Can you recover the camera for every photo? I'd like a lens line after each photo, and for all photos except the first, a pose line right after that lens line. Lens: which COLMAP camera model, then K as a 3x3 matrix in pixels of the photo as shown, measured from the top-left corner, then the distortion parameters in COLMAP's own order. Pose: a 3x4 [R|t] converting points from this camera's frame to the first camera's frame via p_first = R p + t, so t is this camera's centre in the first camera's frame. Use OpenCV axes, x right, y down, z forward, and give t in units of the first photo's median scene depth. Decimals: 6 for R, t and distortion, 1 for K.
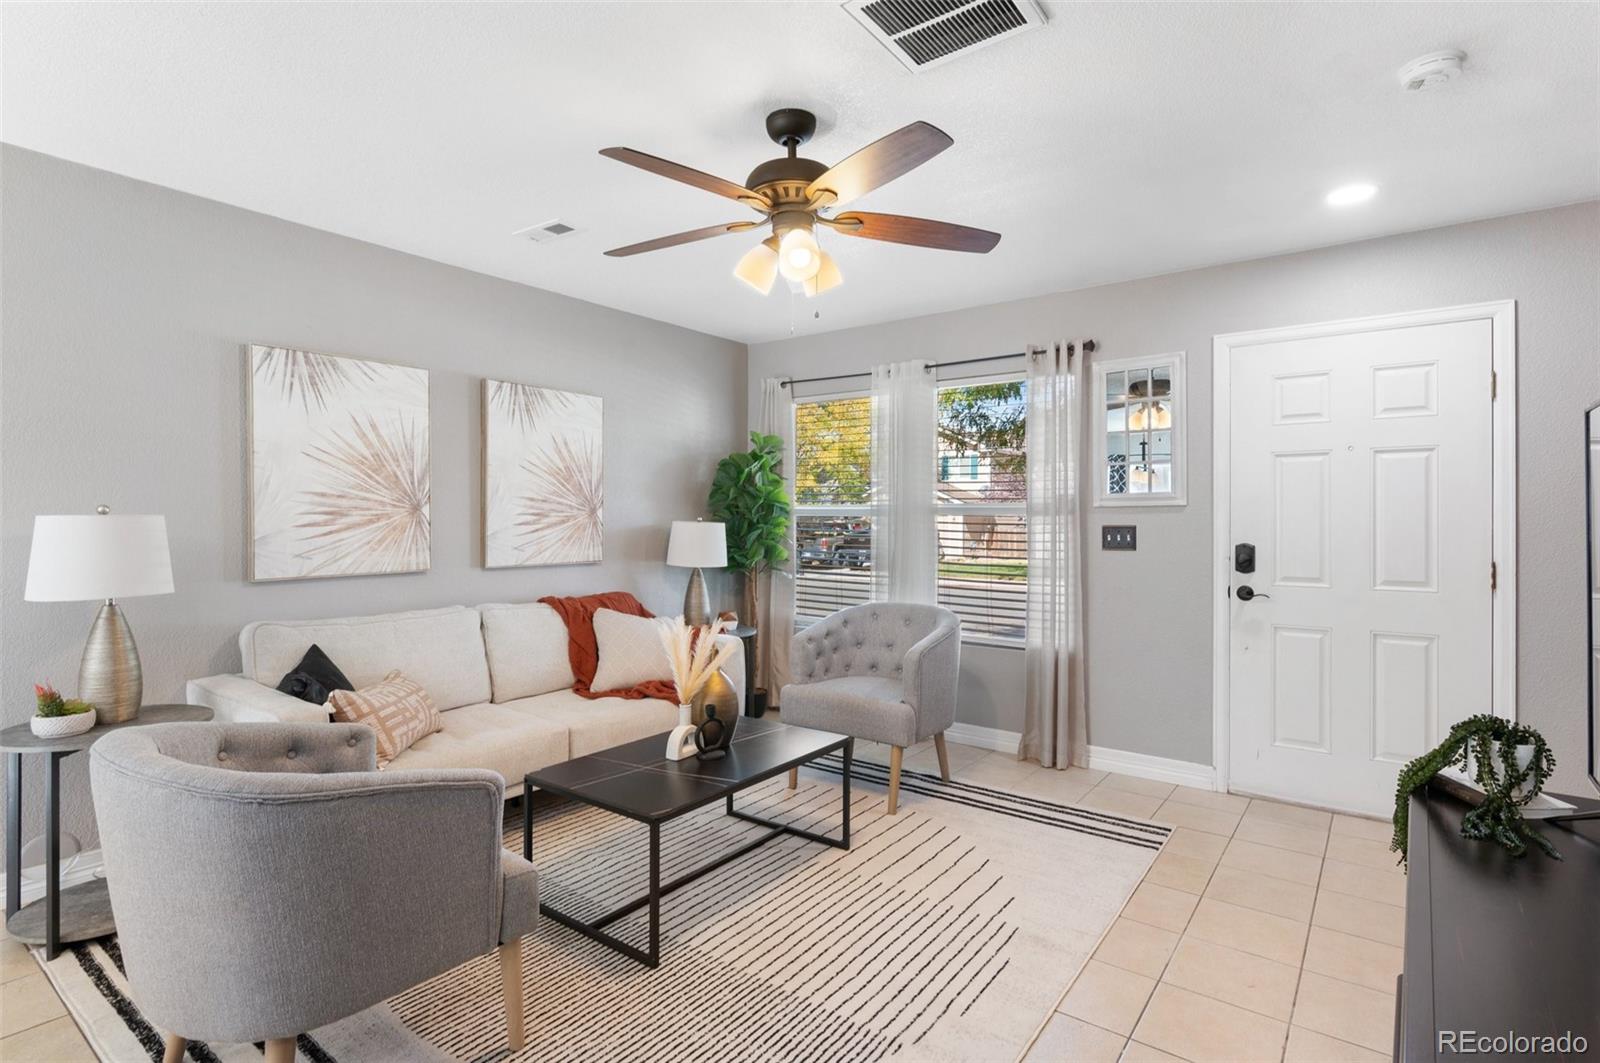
lens RADIAL K [[789.4, 0, 794.6], [0, 789.4, 520.3], [0, 0, 1]] dist [-0.005331, -0.000439]
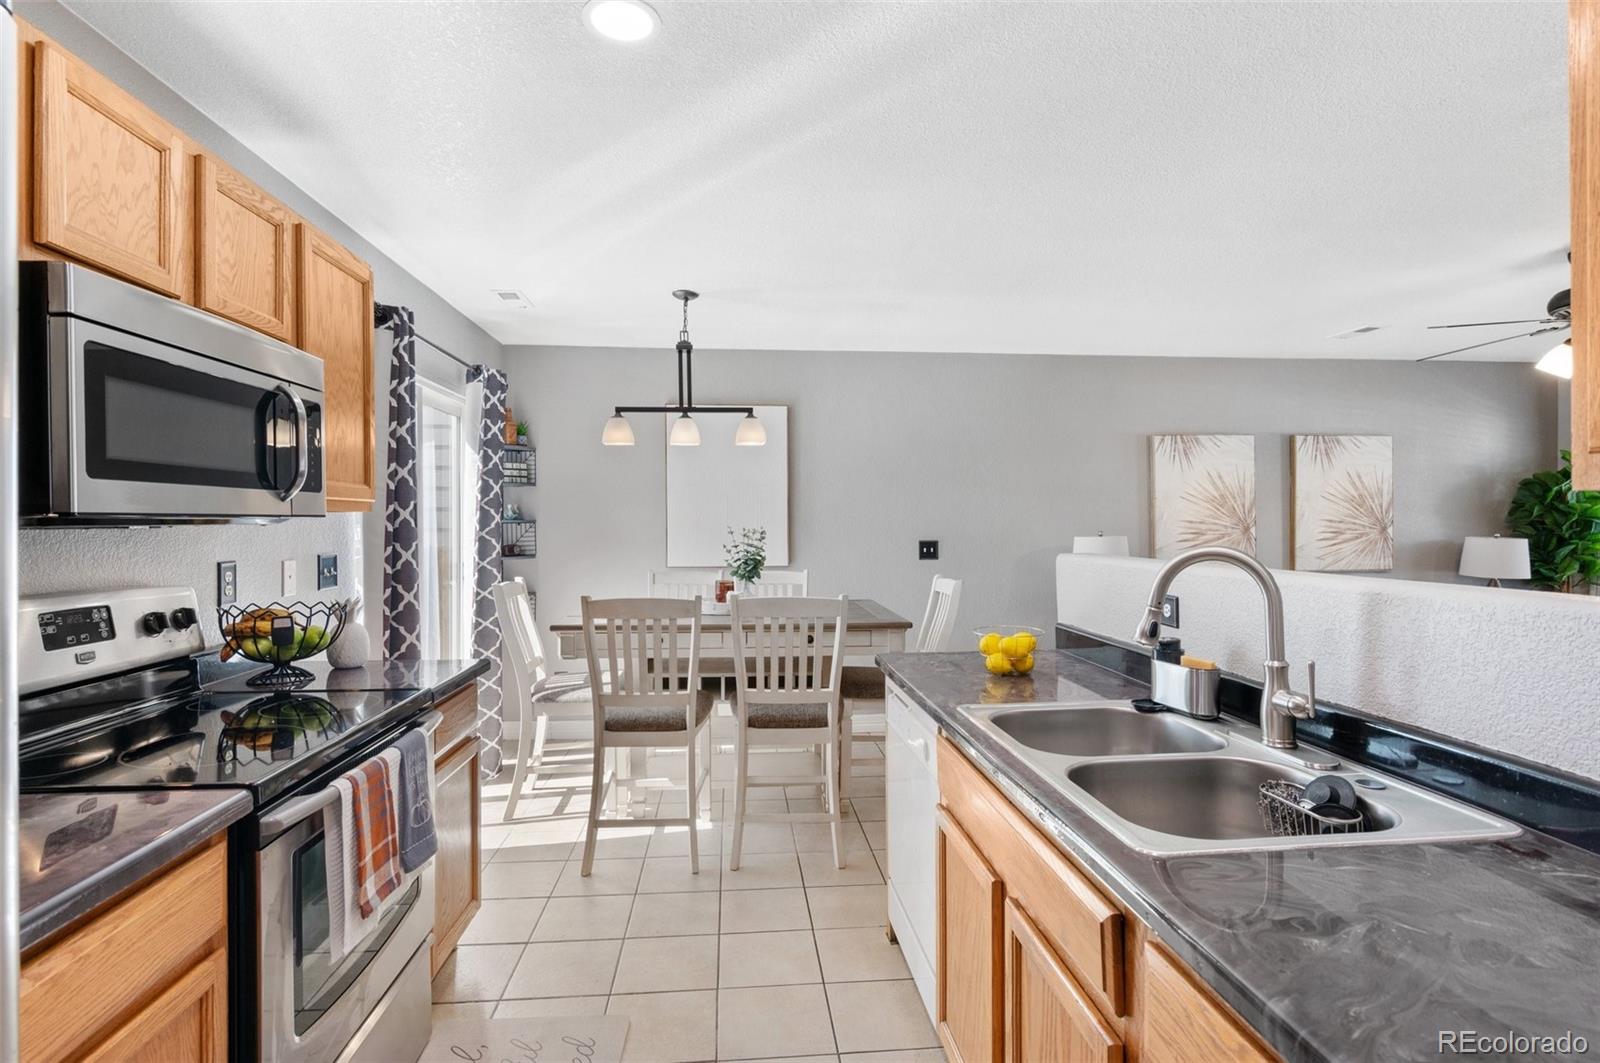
lens RADIAL K [[783.4, 0, 793.8], [0, 783.4, 531.5], [0, 0, 1]] dist [-0.005059, -0.001394]
pose [[0.666038, -0.000357, -0.745918, 0.050622], [0.005143, 0.999978, 0.004113, -0.021283], [0.745900, -0.006576, 0.666025, -0.612626]]
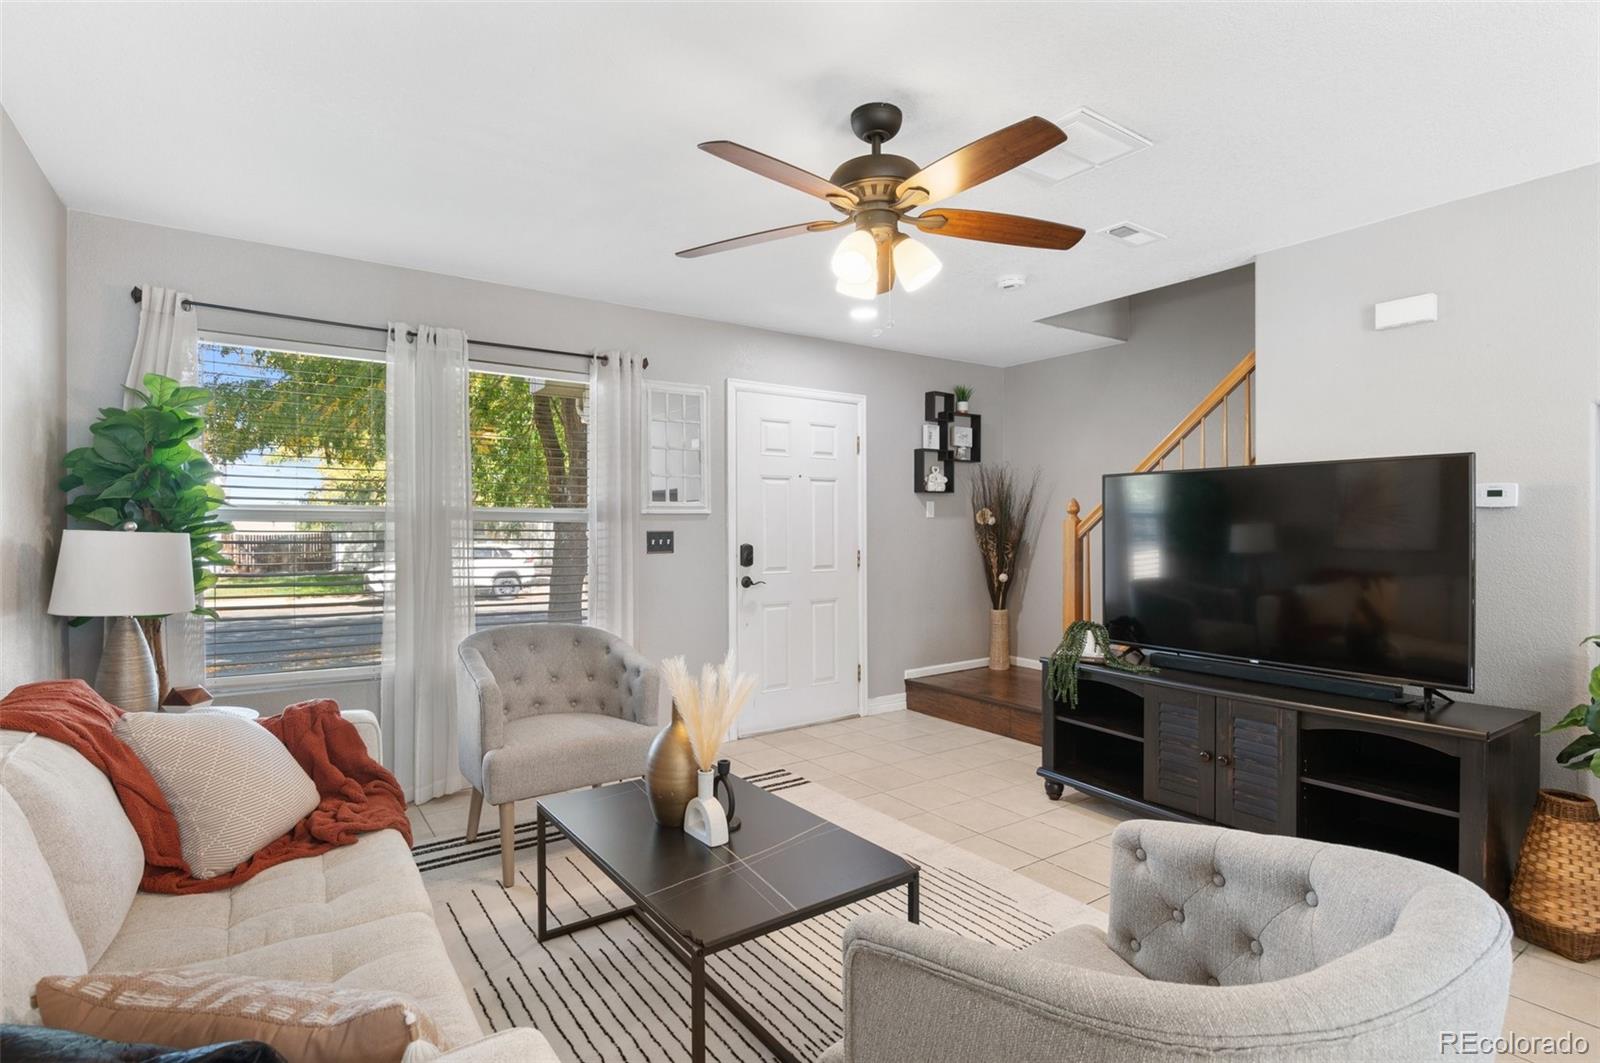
lens RADIAL K [[783.4, 0, 793.8], [0, 783.4, 531.5], [0, 0, 1]] dist [-0.005059, -0.001394]
pose [[0.311503, -0.009348, 0.950199, -0.651160], [-0.000923, 0.999948, 0.010141, -0.004243], [-0.950245, -0.004036, 0.311478, 0.537216]]
